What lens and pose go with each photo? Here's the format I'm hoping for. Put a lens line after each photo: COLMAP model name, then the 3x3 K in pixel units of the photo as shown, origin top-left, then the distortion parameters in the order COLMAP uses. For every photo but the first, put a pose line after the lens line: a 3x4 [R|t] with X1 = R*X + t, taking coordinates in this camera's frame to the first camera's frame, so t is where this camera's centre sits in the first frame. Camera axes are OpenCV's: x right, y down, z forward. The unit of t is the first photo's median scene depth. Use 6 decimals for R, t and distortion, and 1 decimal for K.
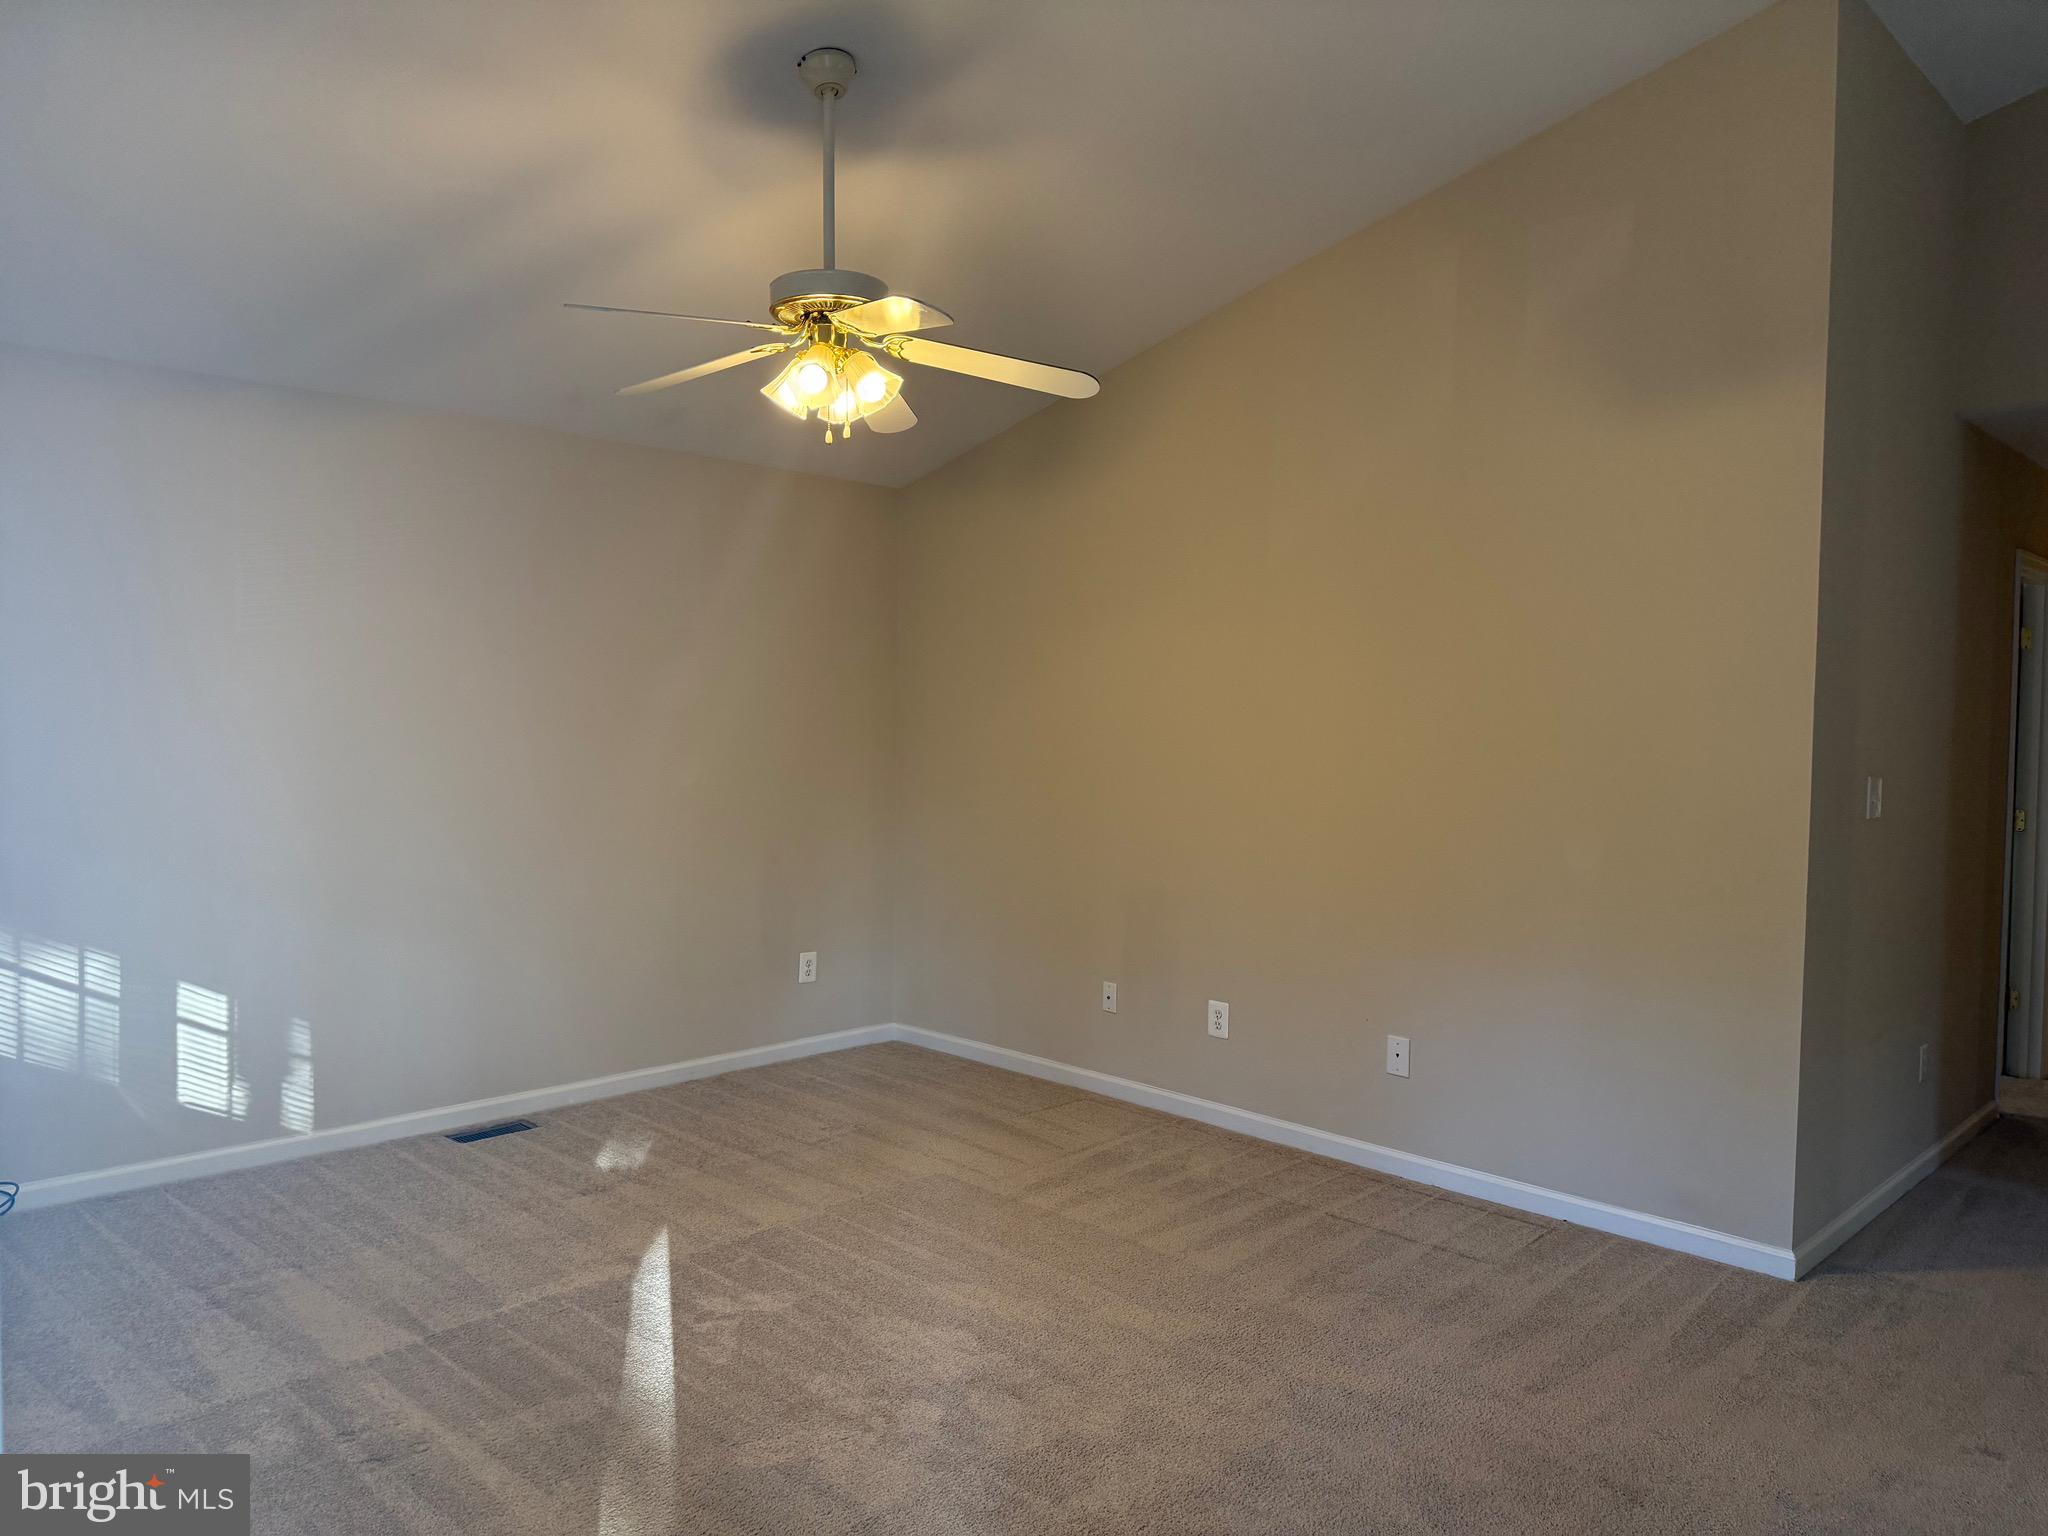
lens RADIAL K [[1482.1, 0, 1024.0], [0, 1482.1, 768.0], [0, 0, 1]] dist [0.001498, -0.004514]
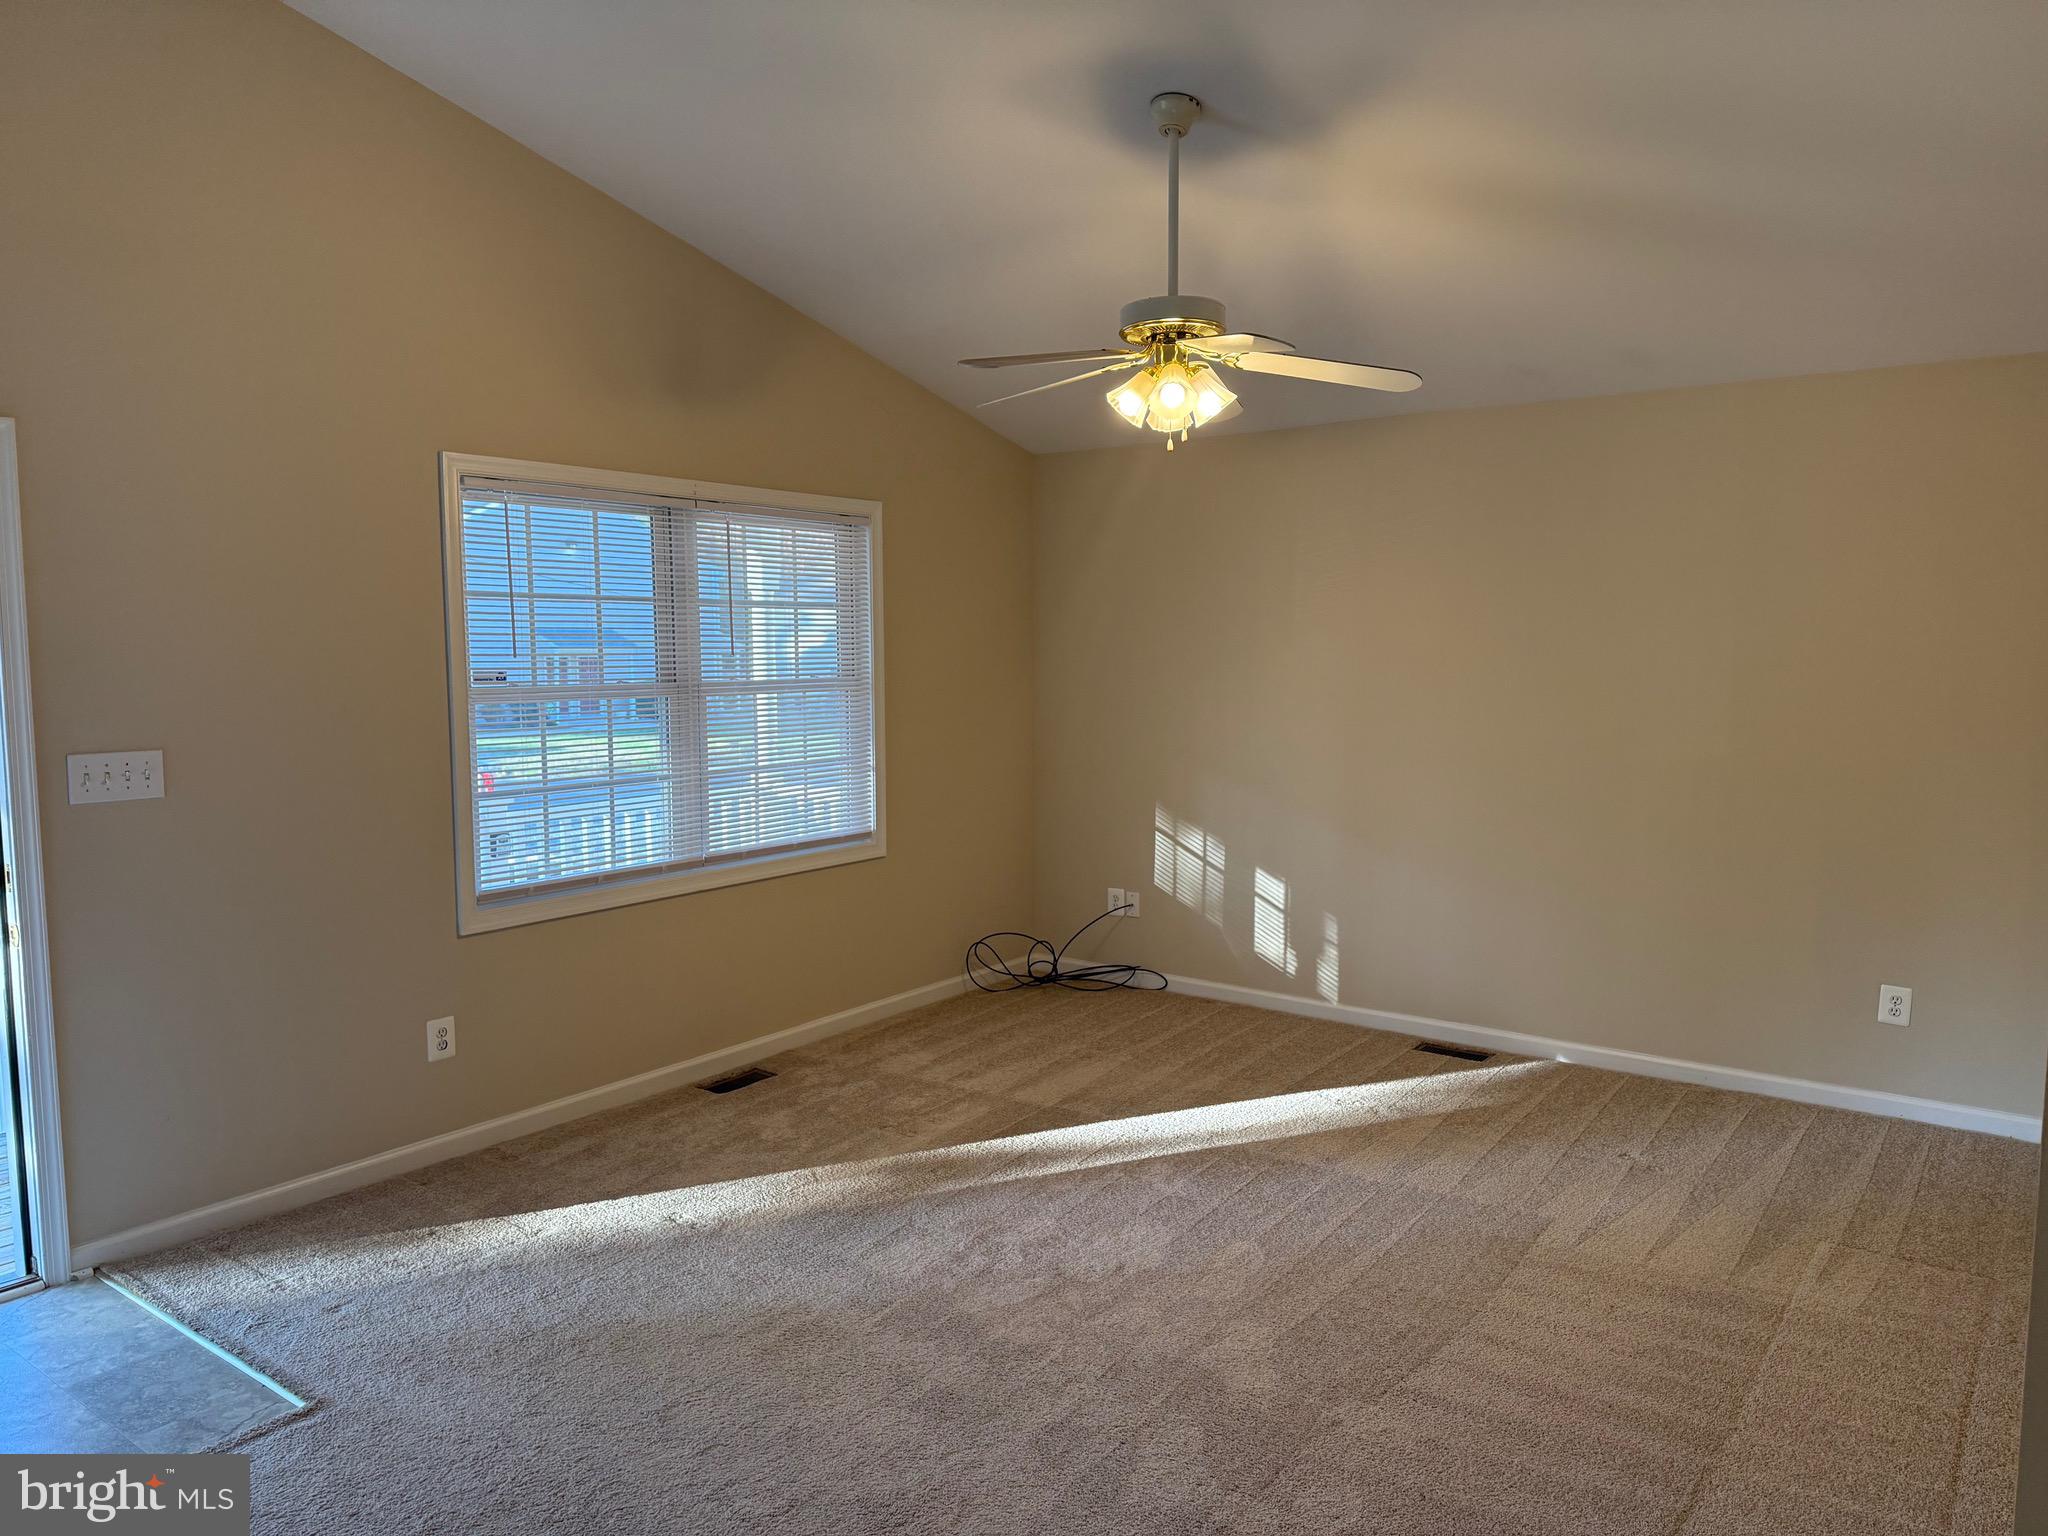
lens RADIAL K [[1395.4, 0, 1024.9], [0, 1395.4, 739.9], [0, 0, 1]] dist [0.156768, -0.274701]
pose [[0.124419, 0.050476, -0.990945, 0.760814], [-0.038272, 0.998206, 0.046041, -0.034091], [0.991491, 0.032197, 0.126128, 0.614782]]
